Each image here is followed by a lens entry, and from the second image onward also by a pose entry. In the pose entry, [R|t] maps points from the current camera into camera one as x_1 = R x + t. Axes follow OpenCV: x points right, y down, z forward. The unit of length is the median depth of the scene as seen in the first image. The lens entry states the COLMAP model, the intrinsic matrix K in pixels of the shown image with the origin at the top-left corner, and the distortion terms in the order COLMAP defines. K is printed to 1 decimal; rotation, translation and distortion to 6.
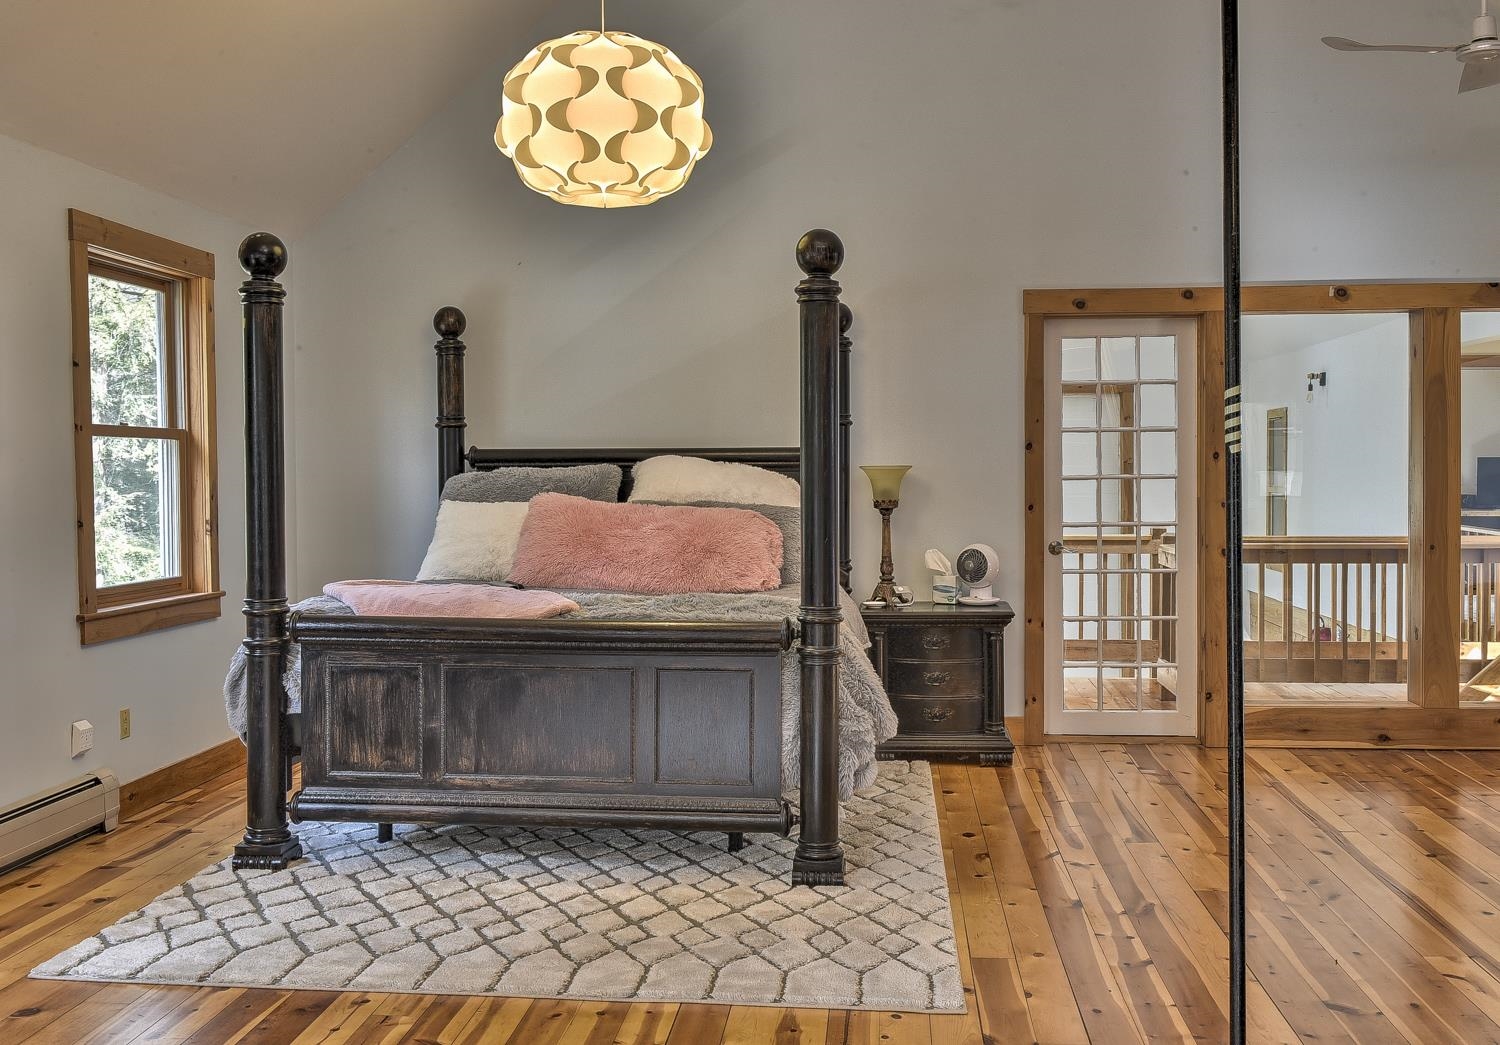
lens RADIAL K [[1484.8, 0, 749.5], [0, 1484.8, 509.4], [0, 0, 1]] dist [-0.003920, 0.000000]
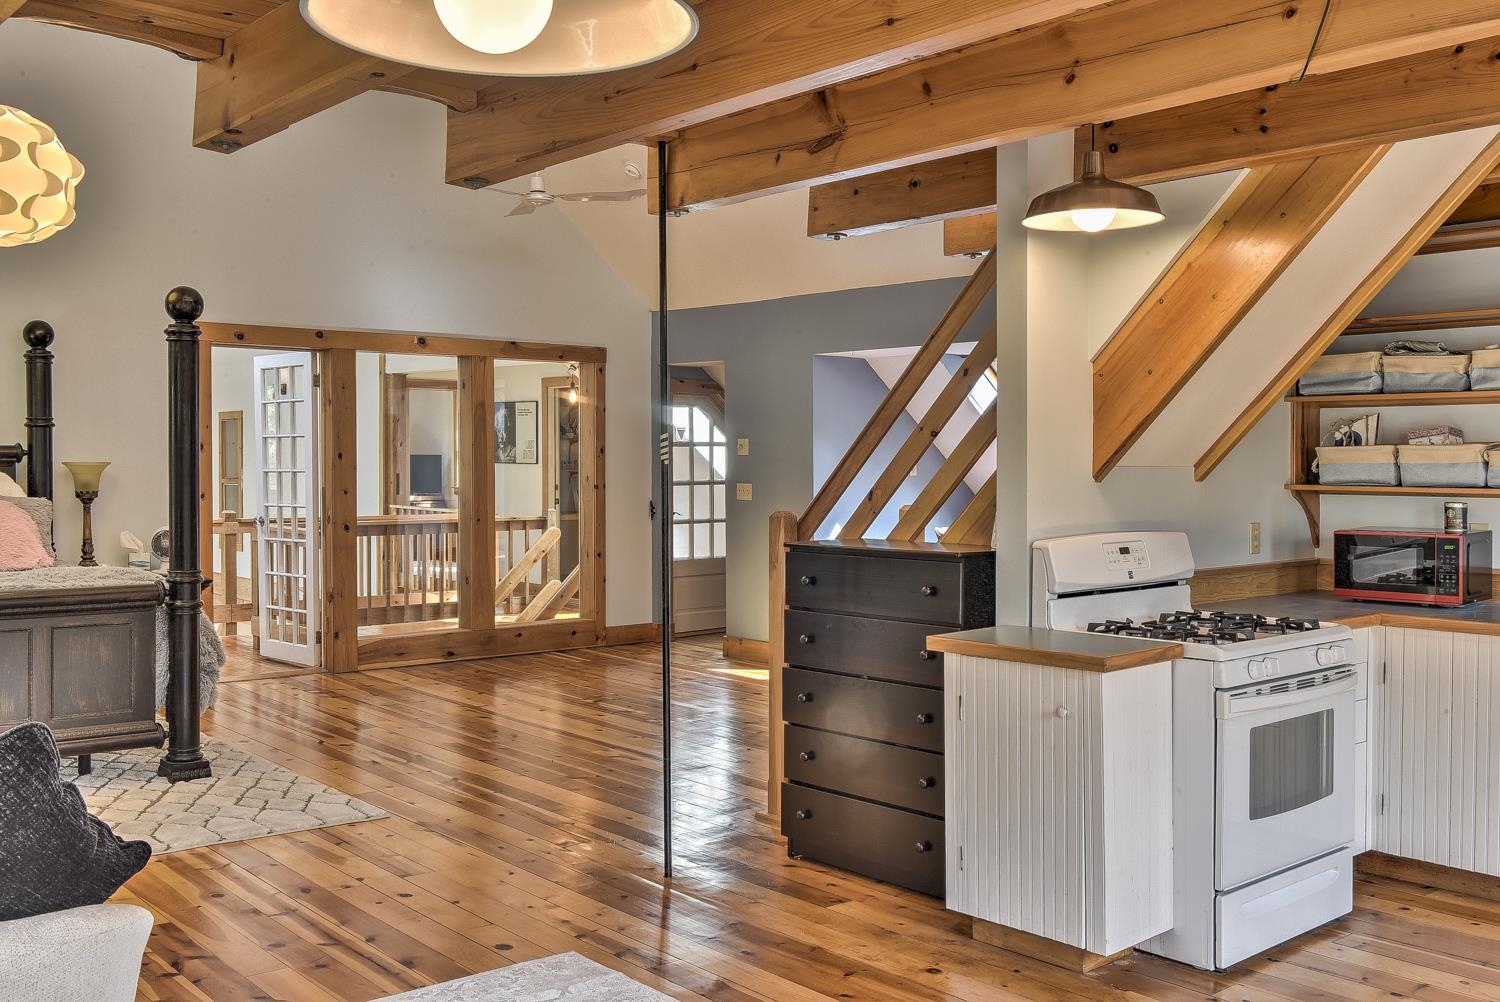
lens RADIAL K [[1449.9, 0, 750.8], [0, 1449.9, 501.1], [0, 0, 1]] dist [-0.009786, 0.000000]
pose [[0.700964, -0.014437, 0.713051, -0.515573], [0.013430, 0.999885, 0.007042, 0.000950], [-0.713070, 0.004640, 0.701077, -0.265111]]
